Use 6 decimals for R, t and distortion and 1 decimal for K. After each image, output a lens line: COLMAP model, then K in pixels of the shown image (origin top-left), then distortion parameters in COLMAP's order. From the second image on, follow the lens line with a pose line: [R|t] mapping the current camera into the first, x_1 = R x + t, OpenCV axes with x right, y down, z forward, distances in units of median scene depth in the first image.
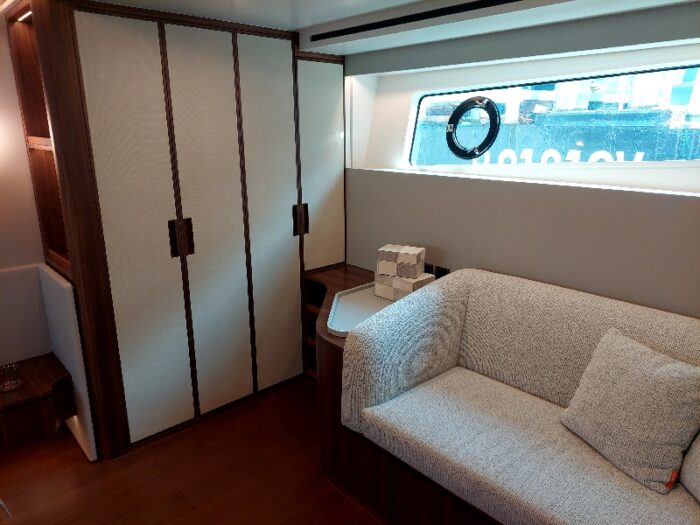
lens RADIAL K [[496.2, 0, 350.0], [0, 496.2, 262.5], [0, 0, 1]] dist [0.182077, -0.205689]
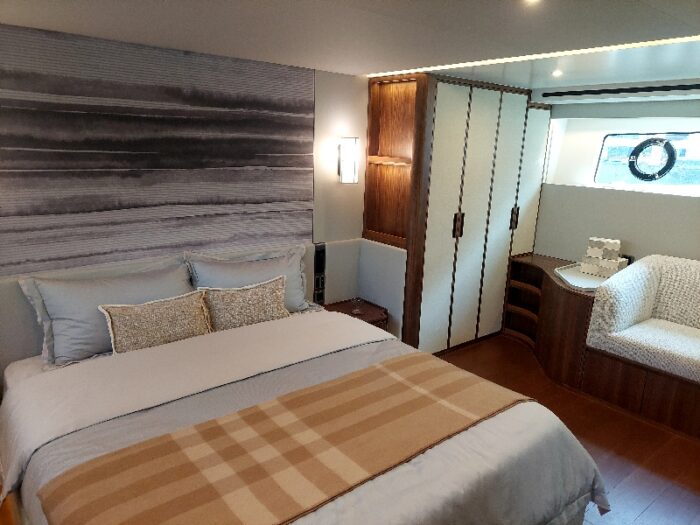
lens RADIAL K [[486.6, 0, 349.3], [0, 486.6, 276.9], [0, 0, 1]] dist [0.001150, 0.001188]
pose [[0.997417, 0.053087, -0.048382, -0.528972], [-0.053256, 0.998578, -0.002205, 0.115778], [0.048196, 0.004776, 0.998826, -0.418538]]
